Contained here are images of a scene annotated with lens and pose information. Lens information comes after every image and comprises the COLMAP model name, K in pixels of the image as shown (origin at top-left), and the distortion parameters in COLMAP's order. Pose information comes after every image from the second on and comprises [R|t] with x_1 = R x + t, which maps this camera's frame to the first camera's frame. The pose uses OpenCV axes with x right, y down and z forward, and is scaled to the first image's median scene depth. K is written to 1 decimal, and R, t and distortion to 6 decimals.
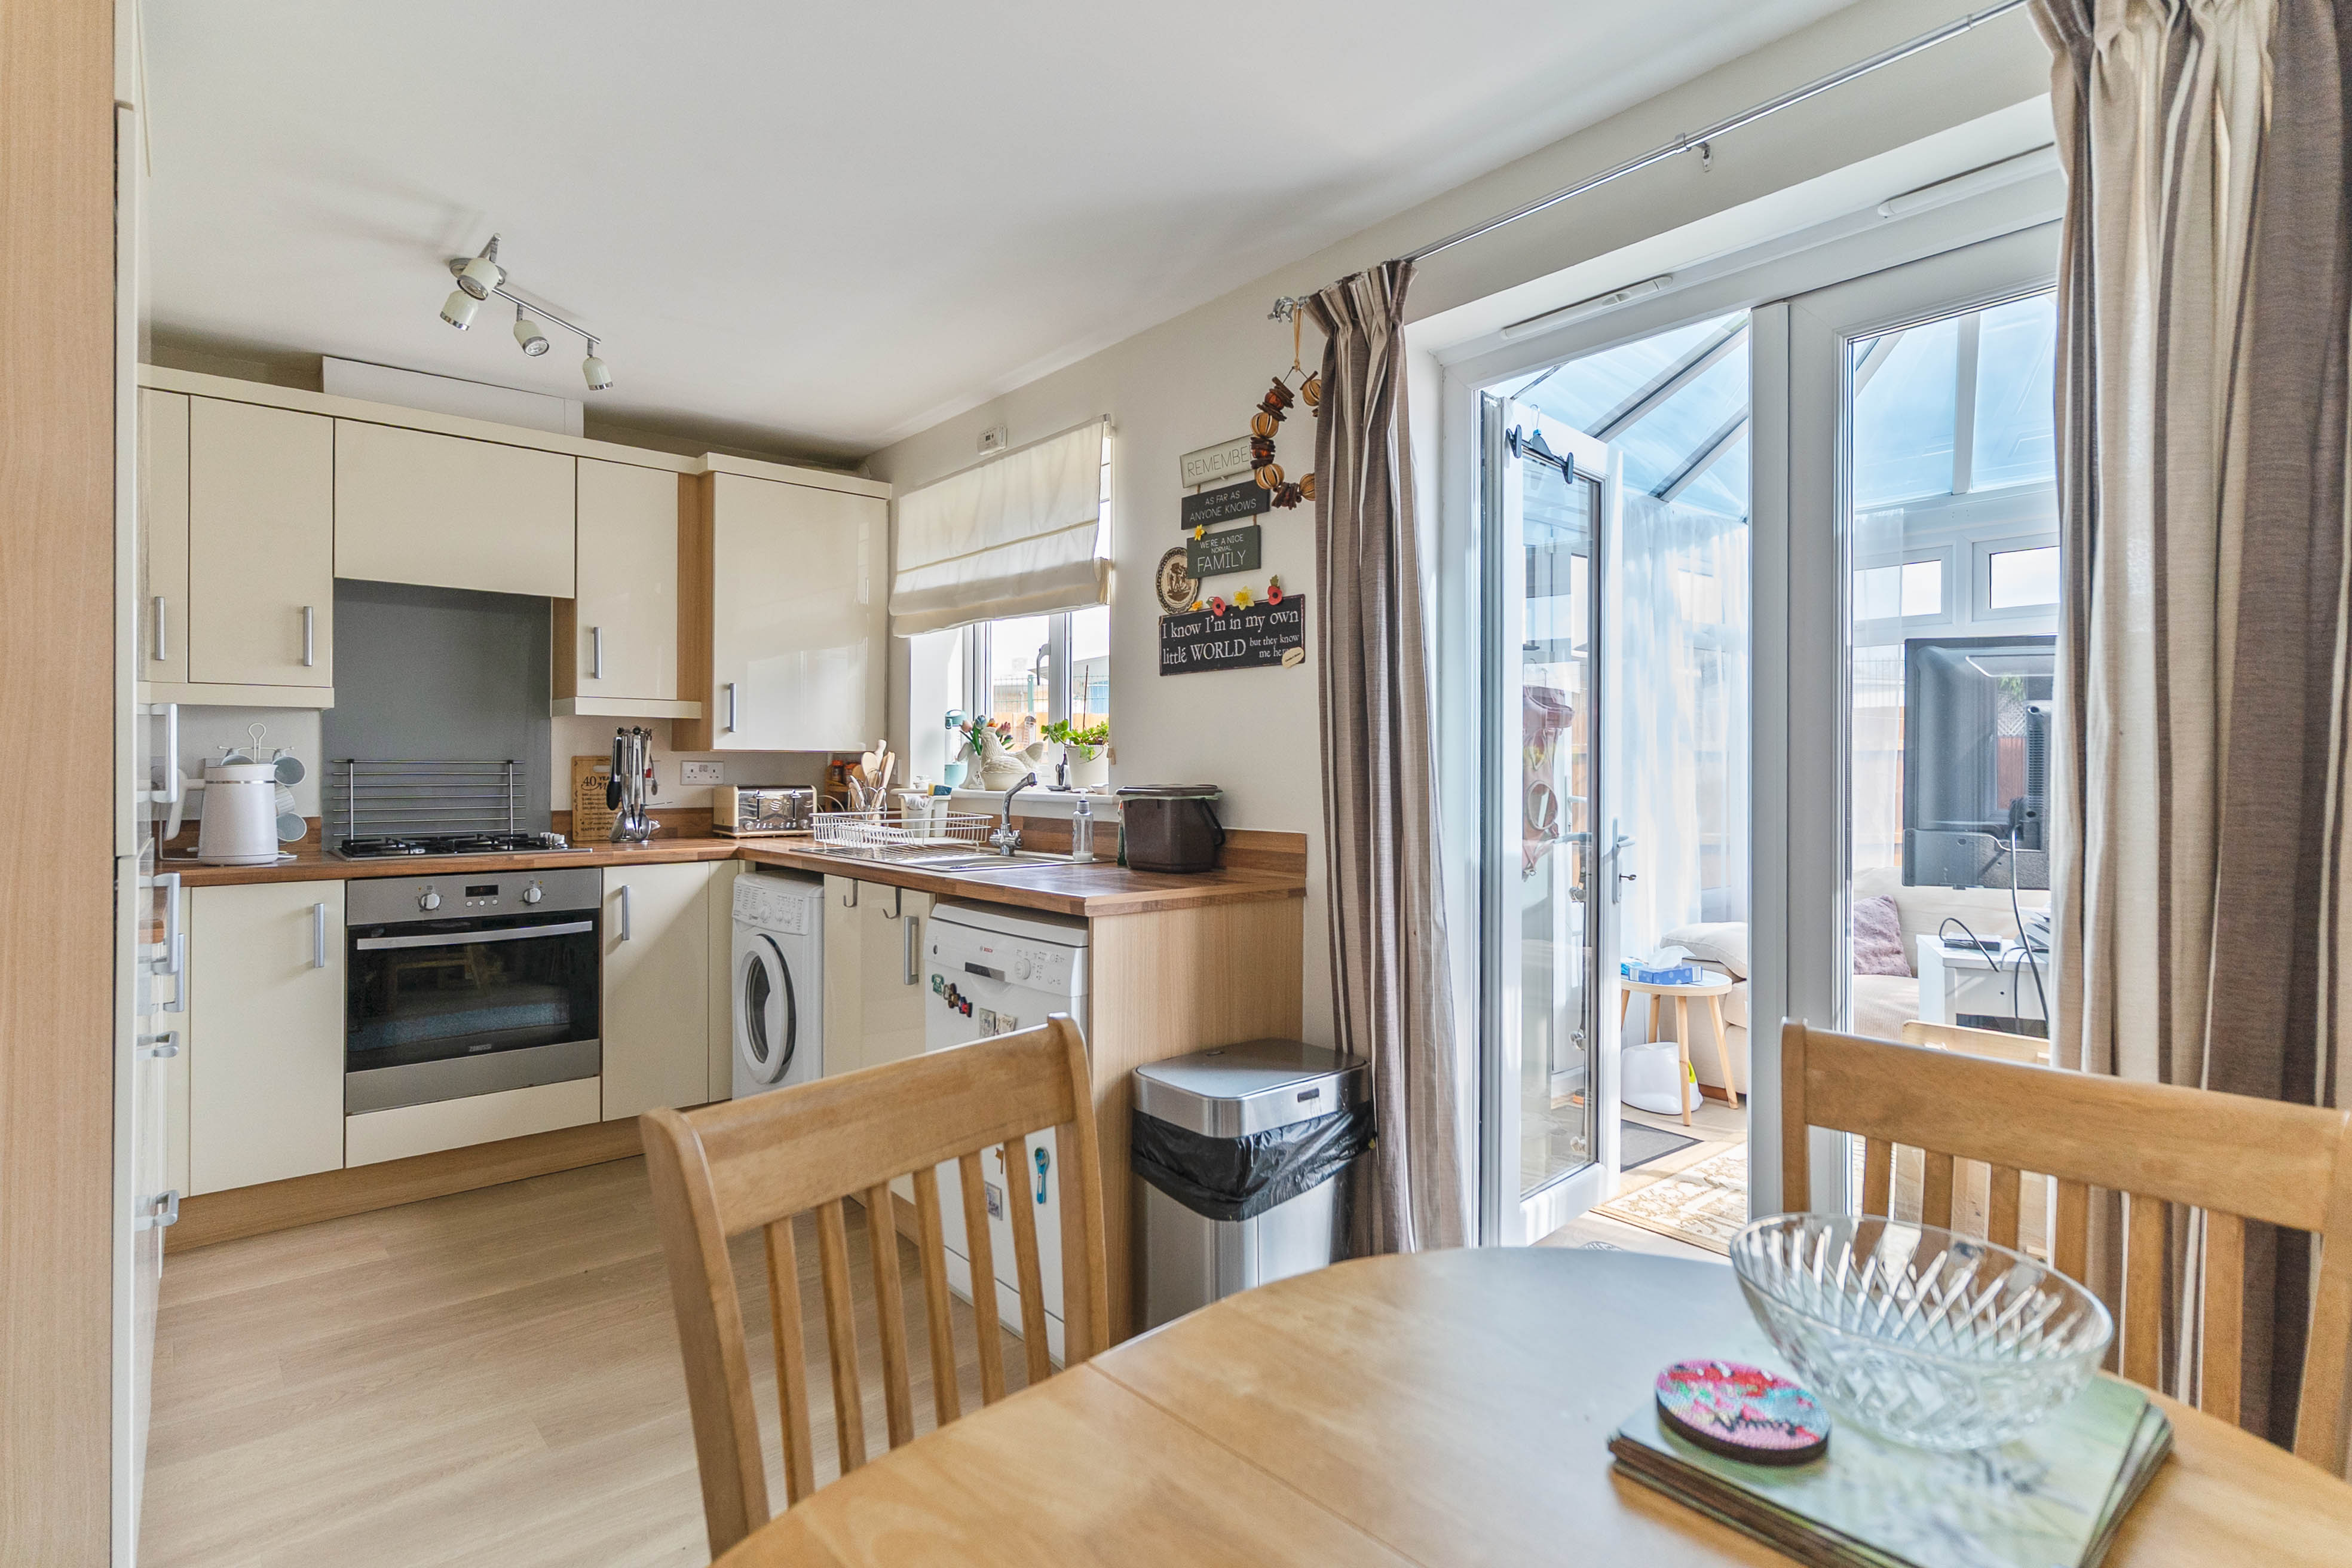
lens RADIAL K [[1164.0, 0, 1209.0], [0, 1164.0, 771.9], [0, 0, 1]] dist [0.001004, 0.002140]
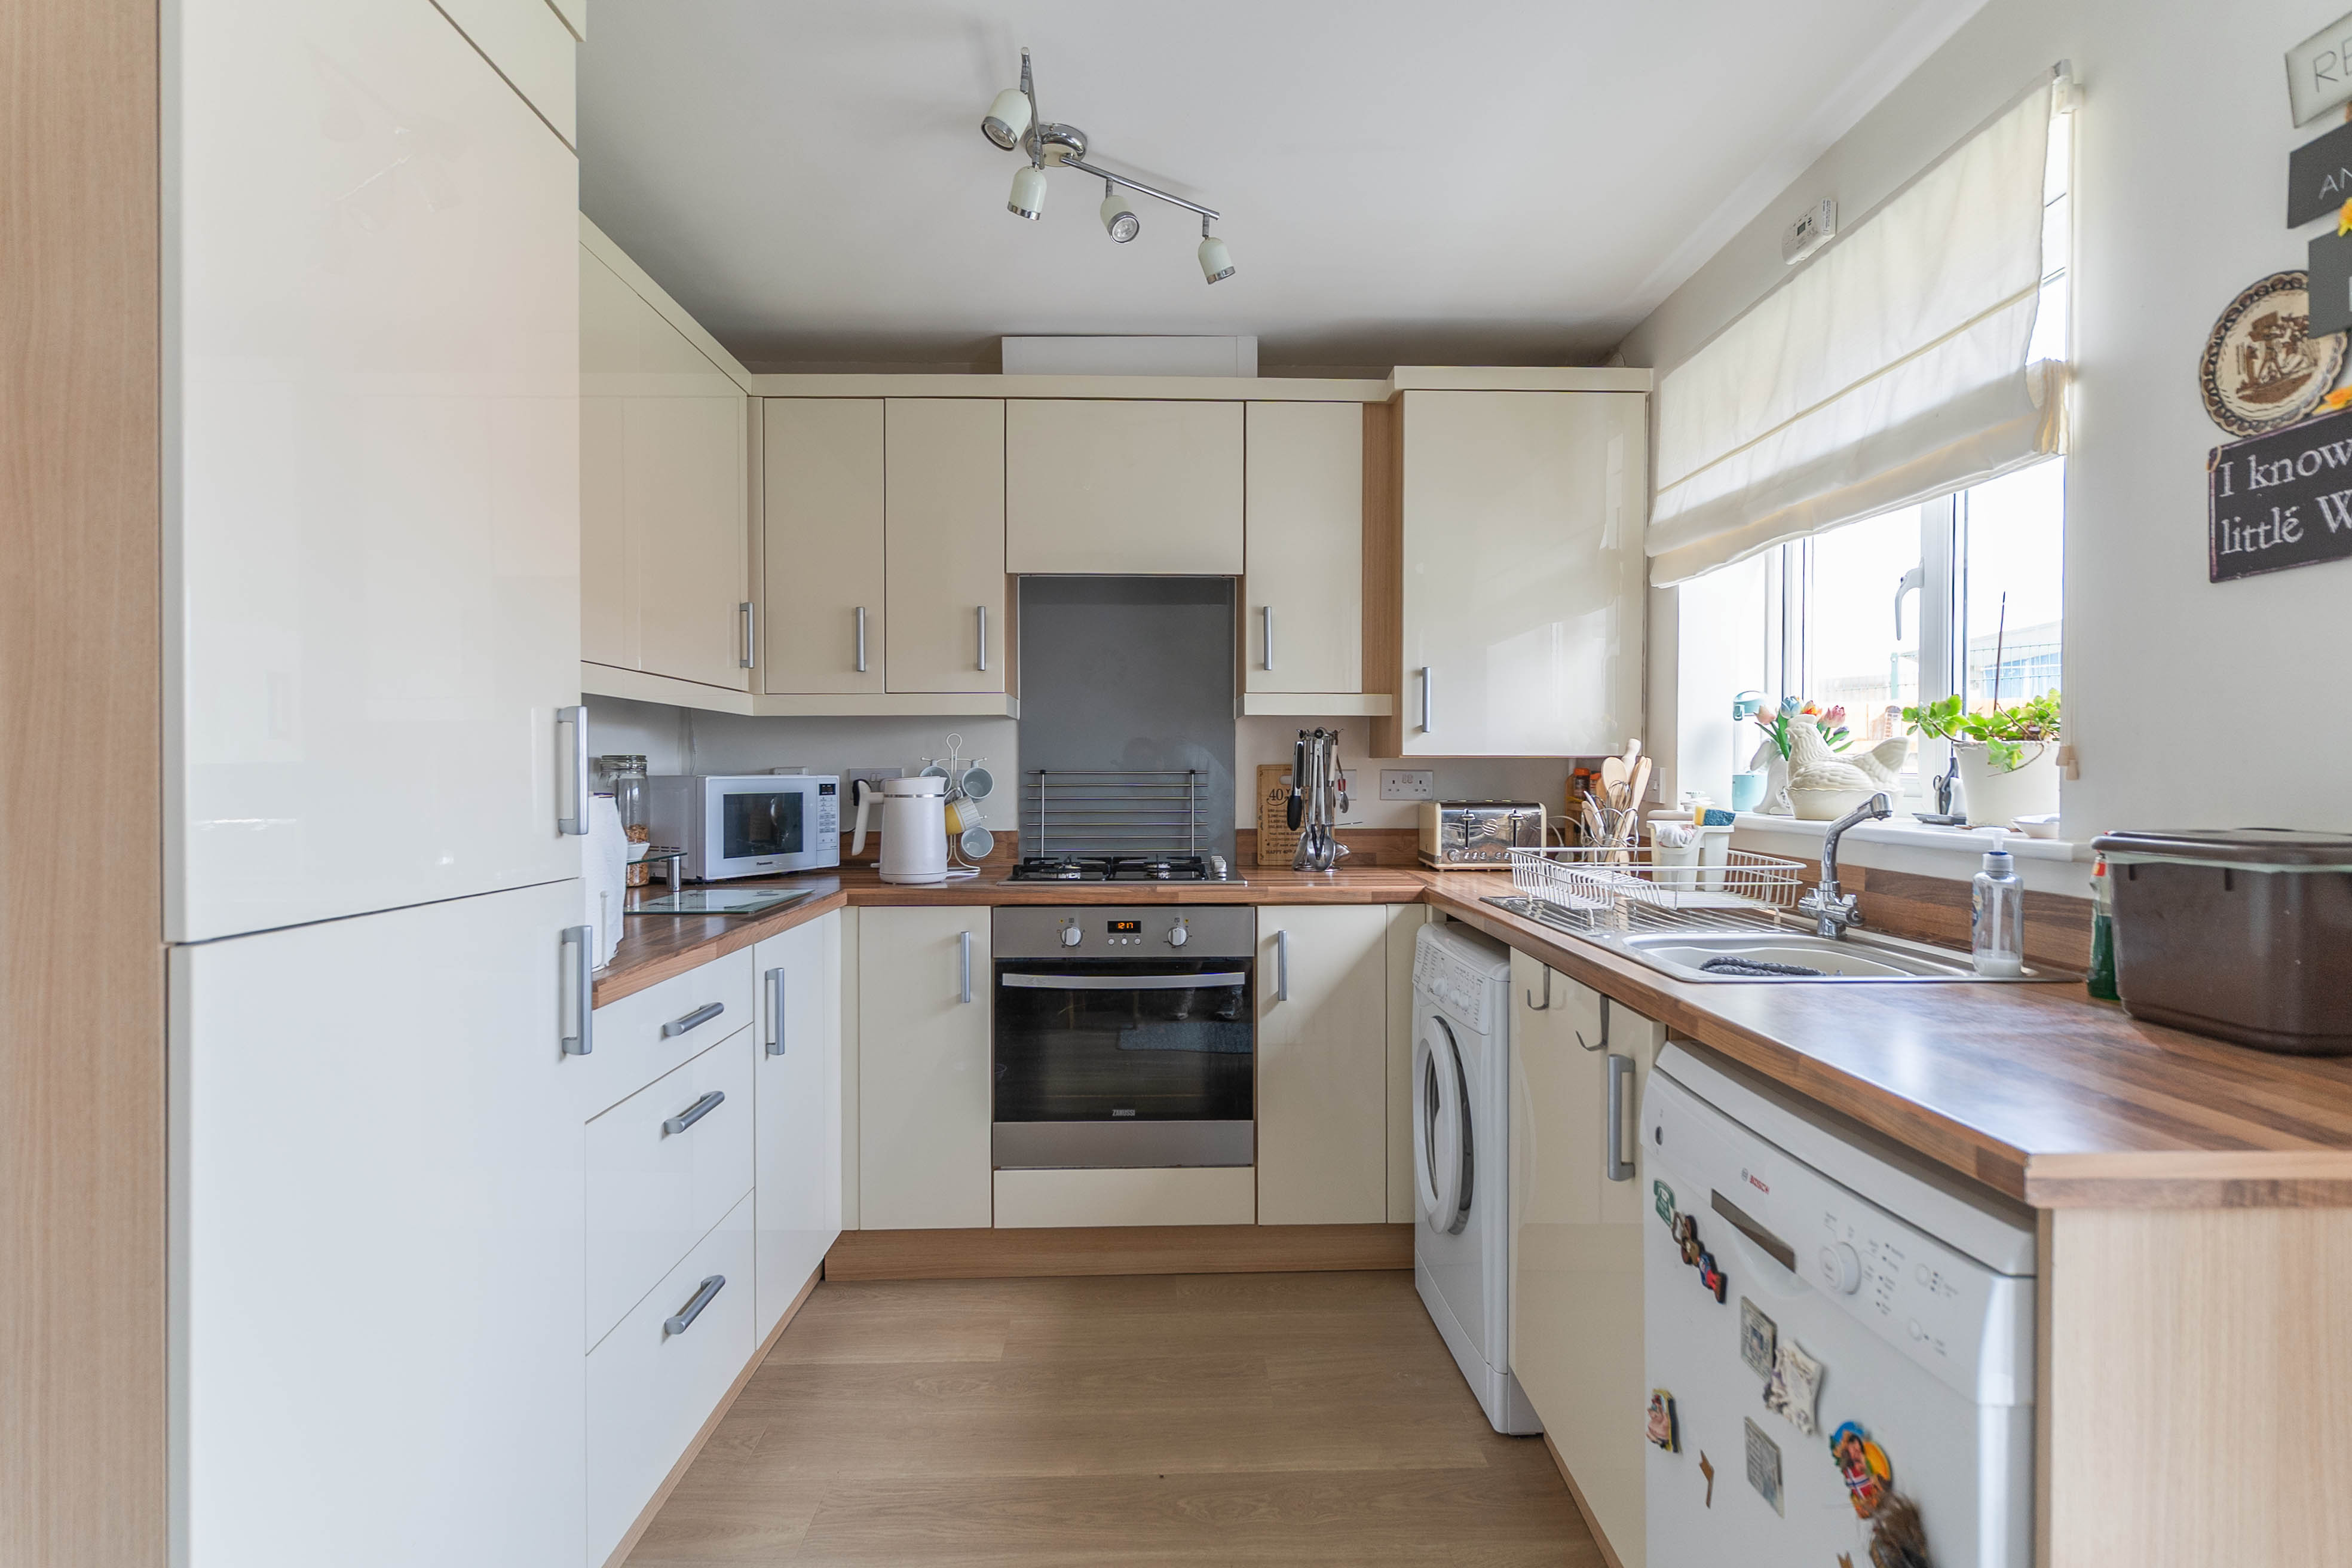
lens RADIAL K [[1164.0, 0, 1176.0], [0, 1164.0, 778.4], [0, 0, 1]] dist [0.001004, 0.002140]
pose [[0.760118, 0.003306, -0.649777, -0.049813], [-0.001151, 0.999992, 0.003741, -0.008222], [0.649785, -0.002096, 0.760116, 0.377628]]
